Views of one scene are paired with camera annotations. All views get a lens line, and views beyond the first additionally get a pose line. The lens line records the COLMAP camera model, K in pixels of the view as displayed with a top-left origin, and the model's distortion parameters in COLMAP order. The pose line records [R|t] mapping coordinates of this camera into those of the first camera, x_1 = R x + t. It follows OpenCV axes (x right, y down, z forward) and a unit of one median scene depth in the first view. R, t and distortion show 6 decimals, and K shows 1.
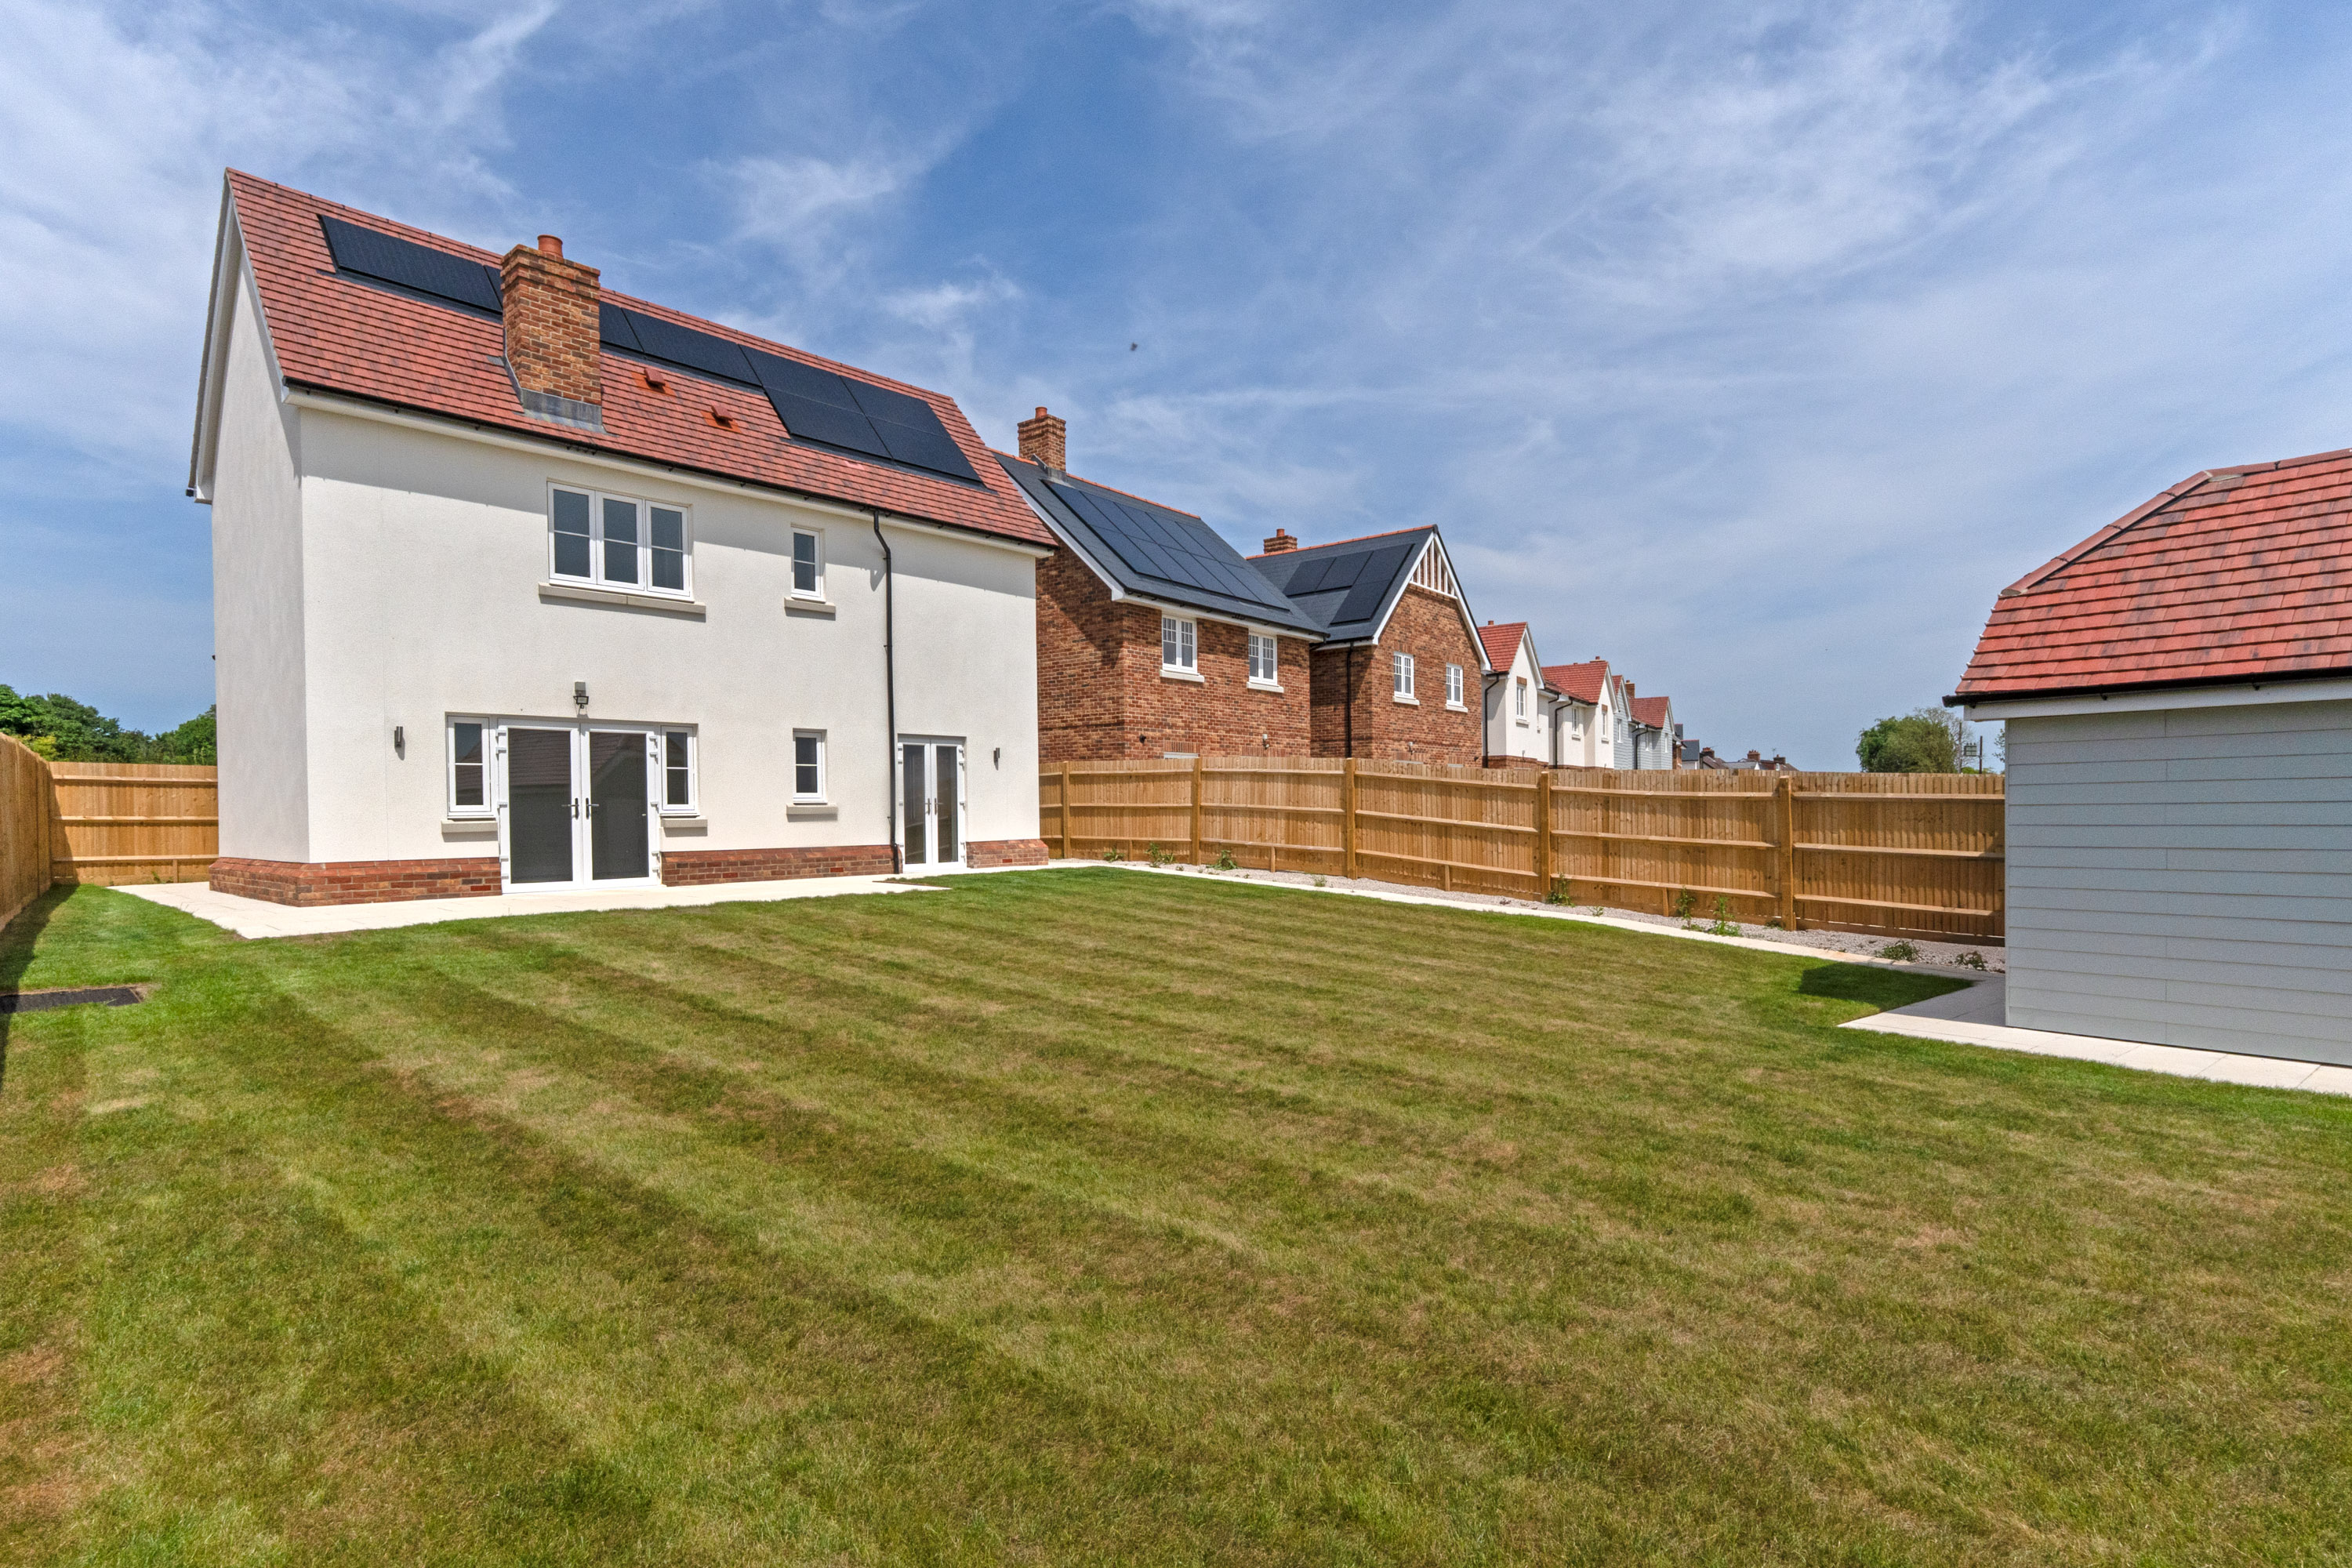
lens RADIAL K [[1032.6, 0, 1176.0], [0, 1032.6, 784.0], [0, 0, 1]] dist [0.000644, 0.000127]
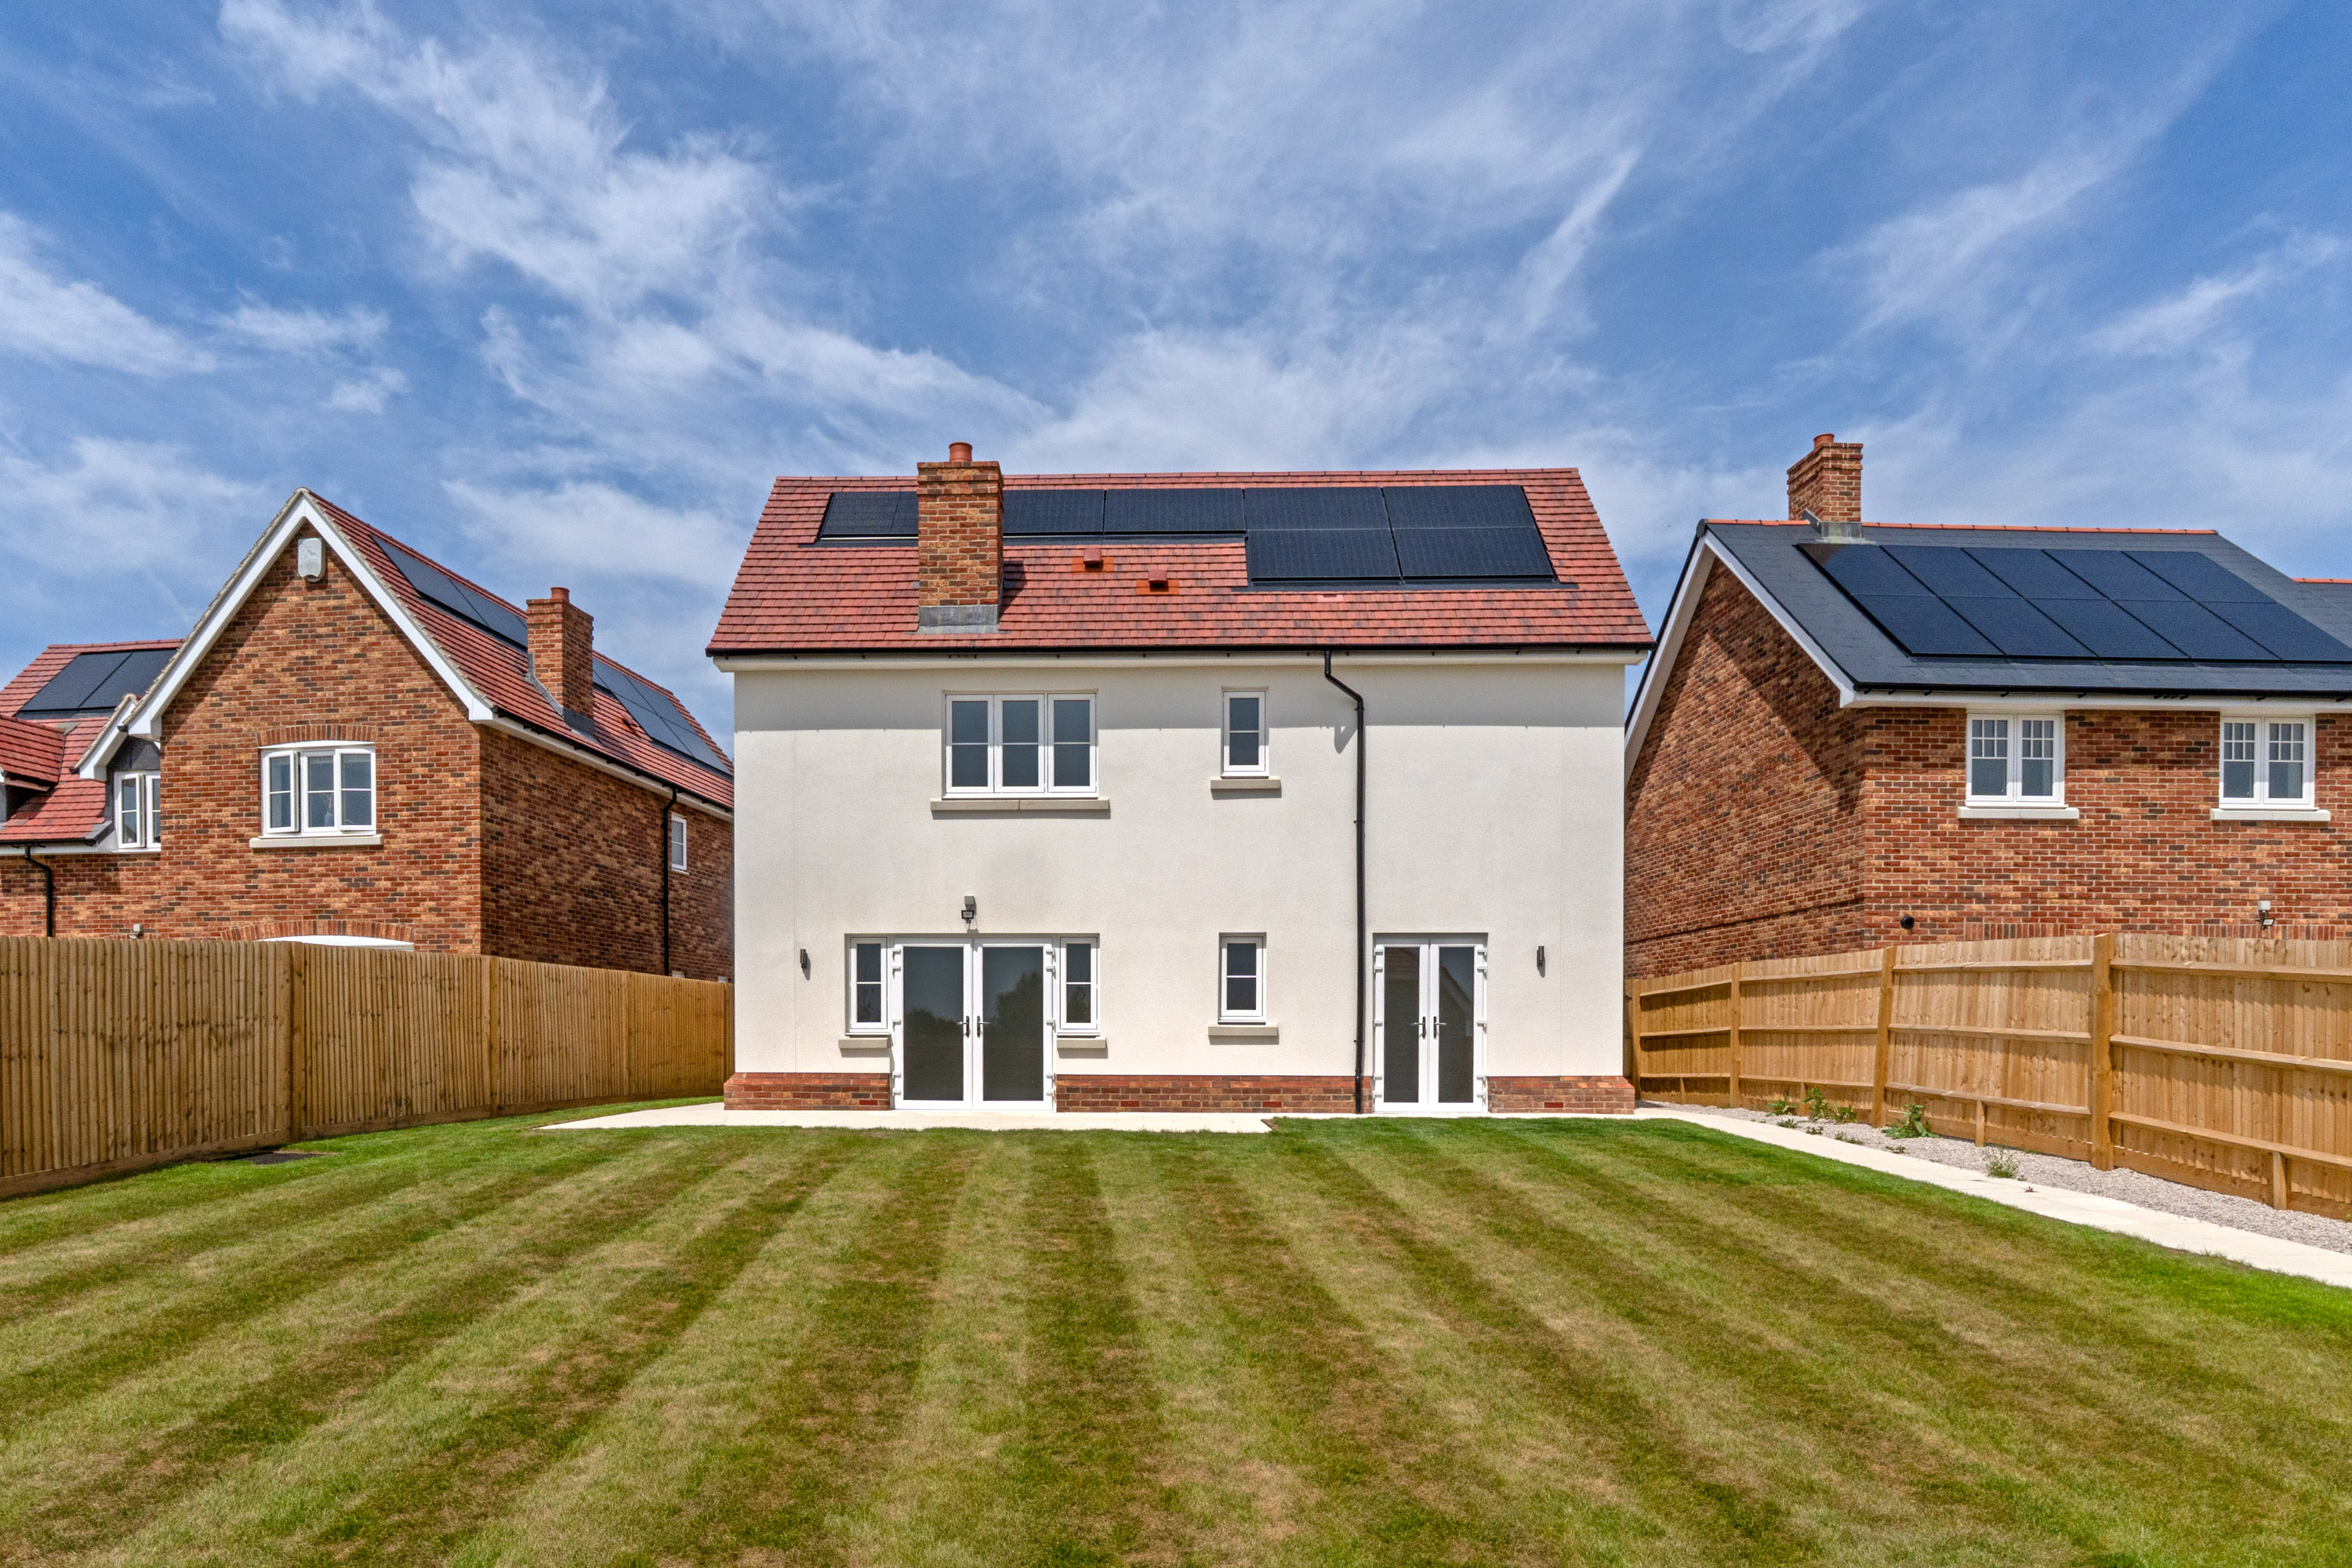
lens RADIAL K [[1257.5, 0, 1175.3], [0, 1257.5, 1034.0], [0, 0, 1]] dist [0.001937, 0.000415]
pose [[0.697116, 0.003387, -0.716951, 0.313130], [0.010290, 0.999839, 0.014729, 0.011847], [0.716885, -0.017645, 0.696968, 0.242180]]
